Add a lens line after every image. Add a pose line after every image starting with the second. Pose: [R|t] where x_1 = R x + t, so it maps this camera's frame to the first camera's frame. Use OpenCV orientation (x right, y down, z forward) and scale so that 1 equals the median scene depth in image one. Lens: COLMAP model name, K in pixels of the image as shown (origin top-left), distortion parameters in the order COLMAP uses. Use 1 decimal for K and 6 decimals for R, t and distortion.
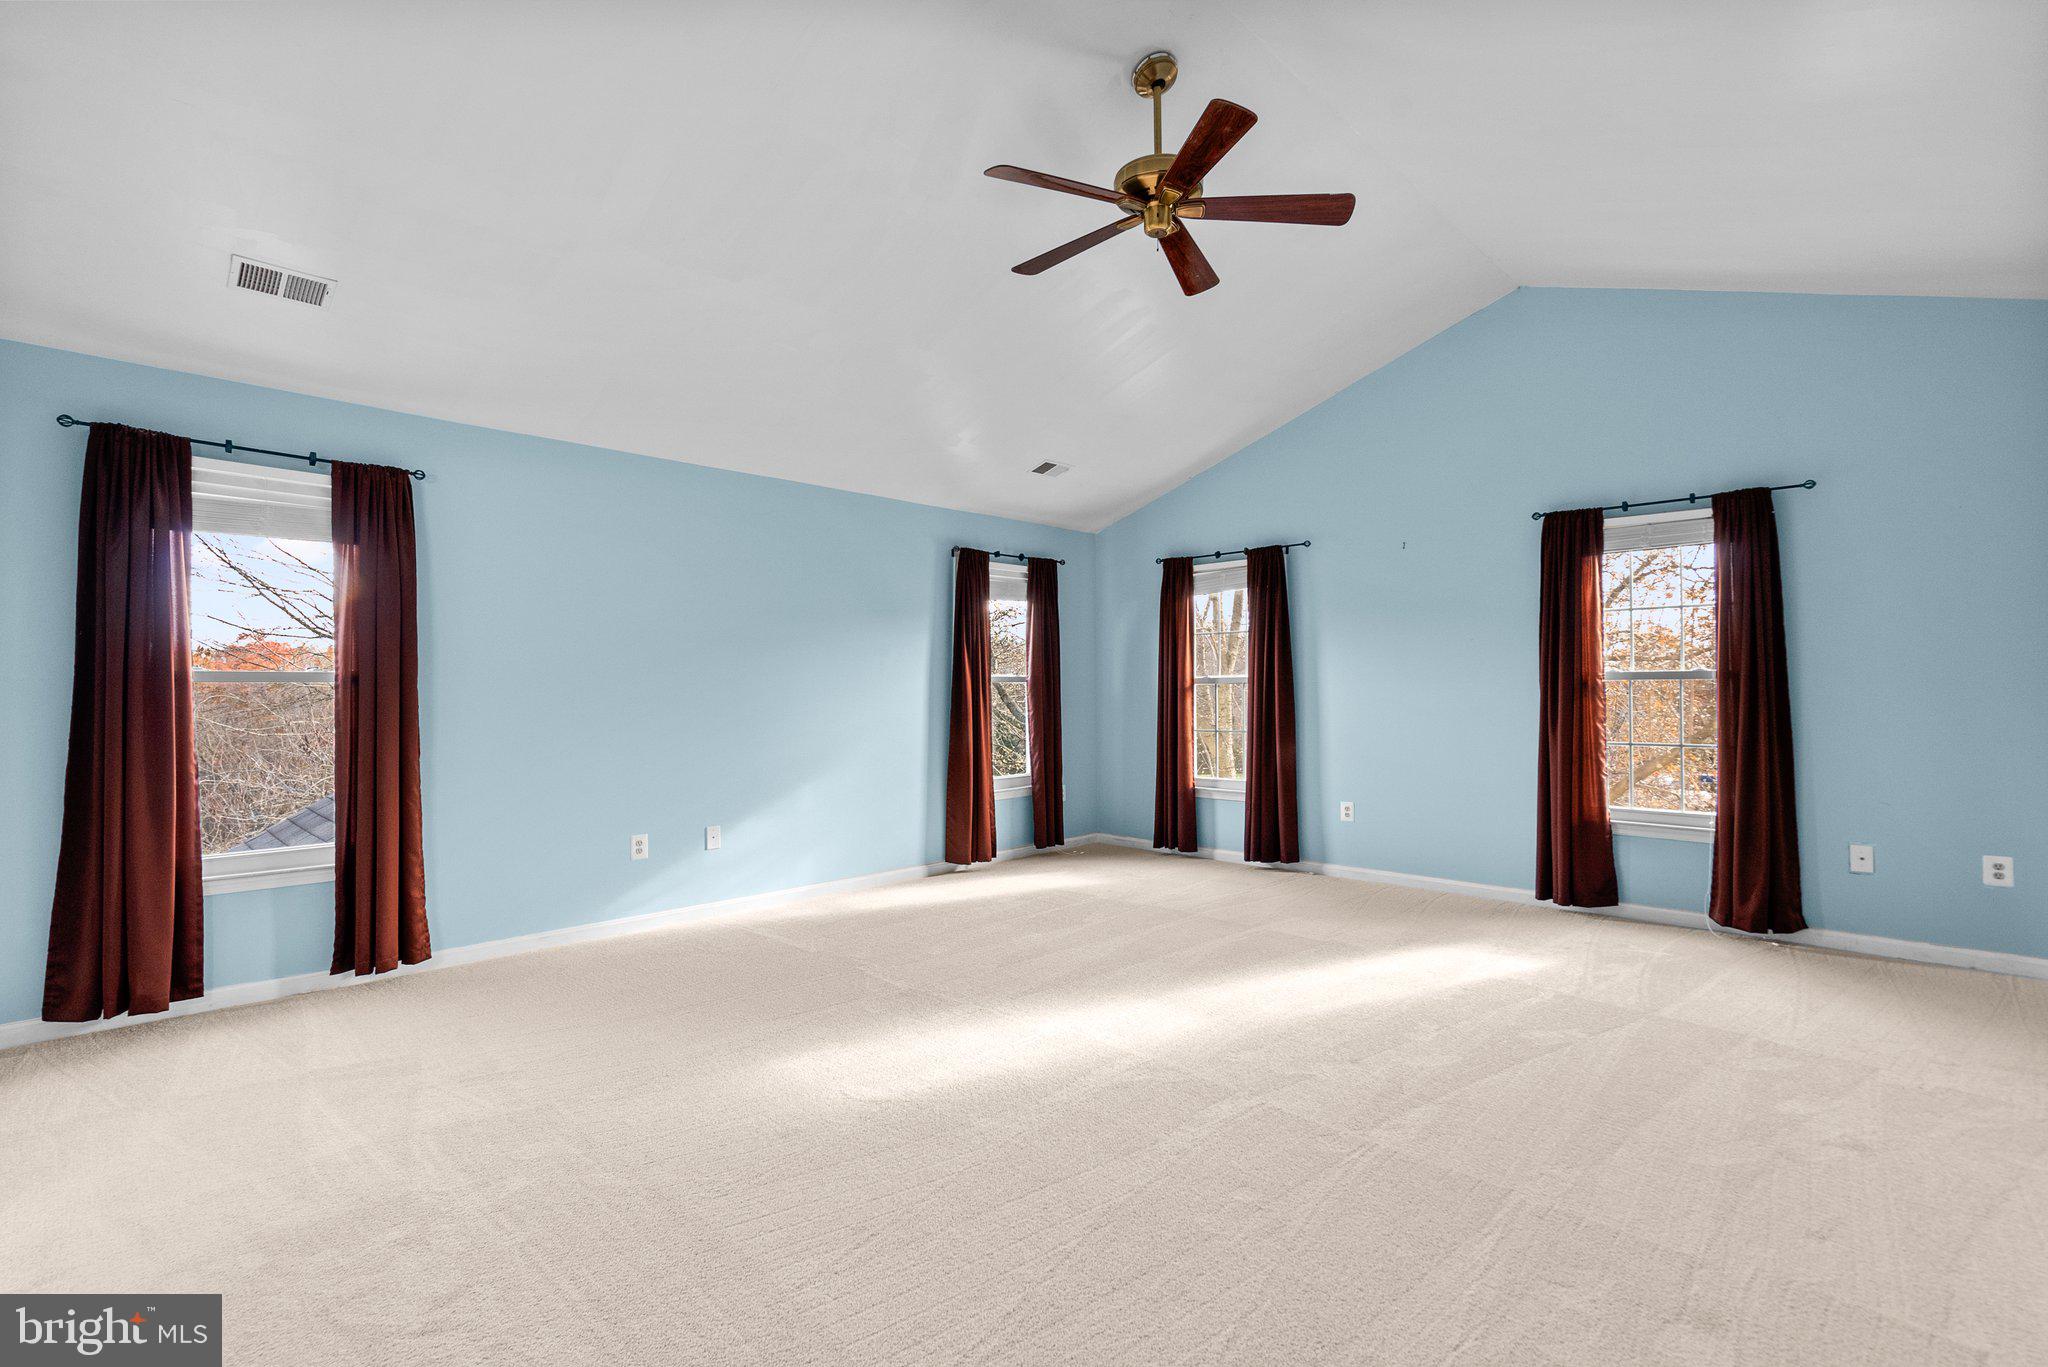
lens RADIAL K [[939.8, 0, 1013.9], [0, 939.8, 667.6], [0, 0, 1]] dist [-0.002064, 0.000496]
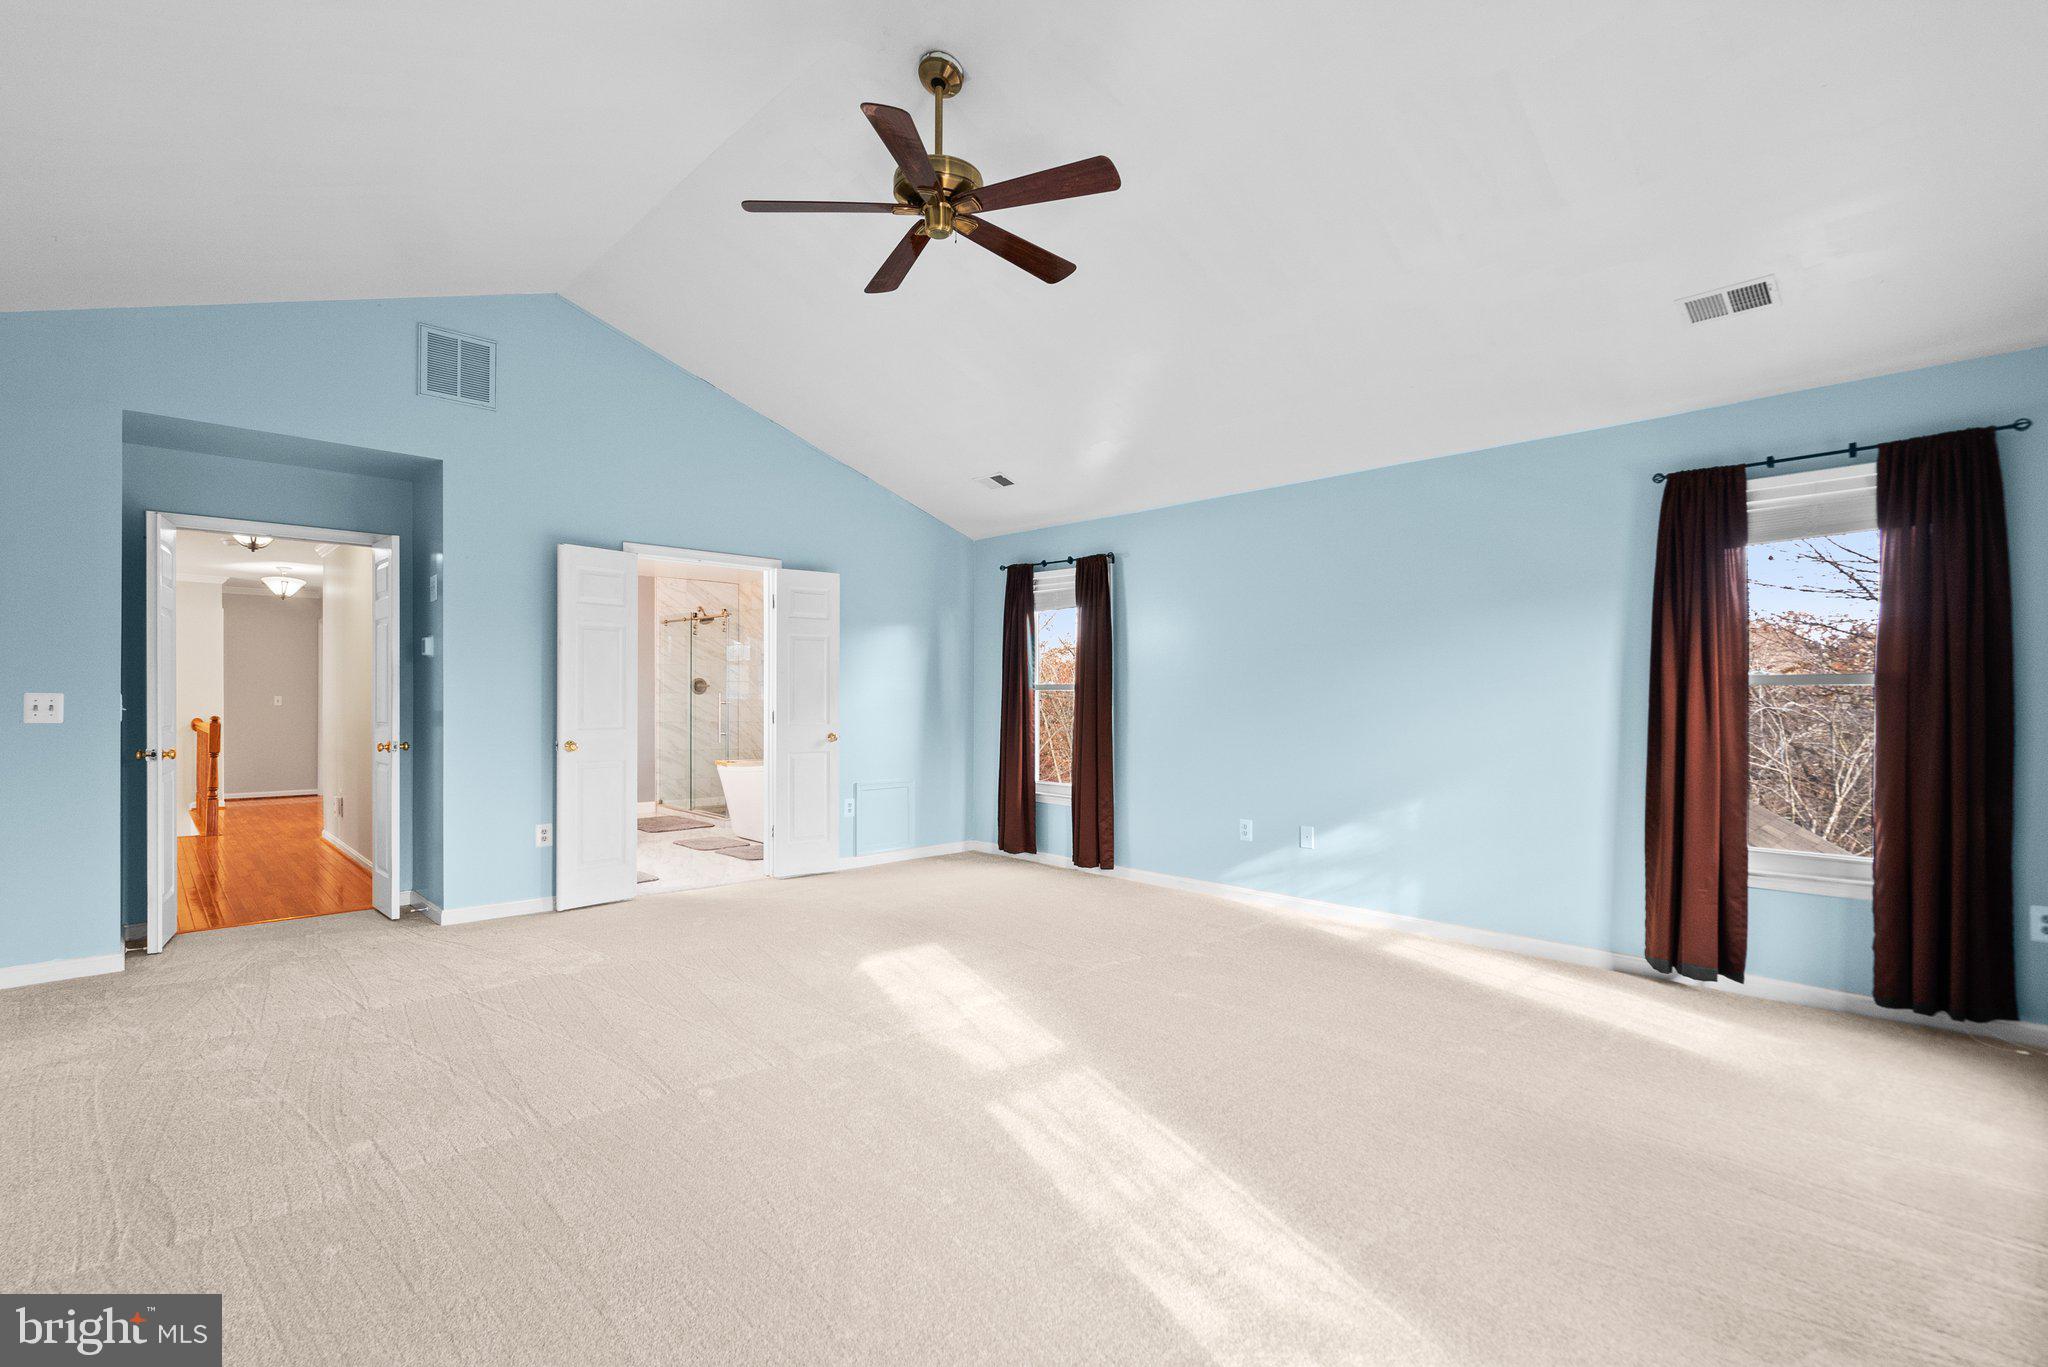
lens RADIAL K [[904.4, 0, 1024.0], [0, 904.4, 683.5], [0, 0, 1]] dist [0.000980, 0.000299]
pose [[-0.013857, -0.008342, -0.999869, 0.672356], [0.021404, 0.999734, -0.008637, 0.011315], [0.999675, -0.021521, -0.013675, 0.683907]]
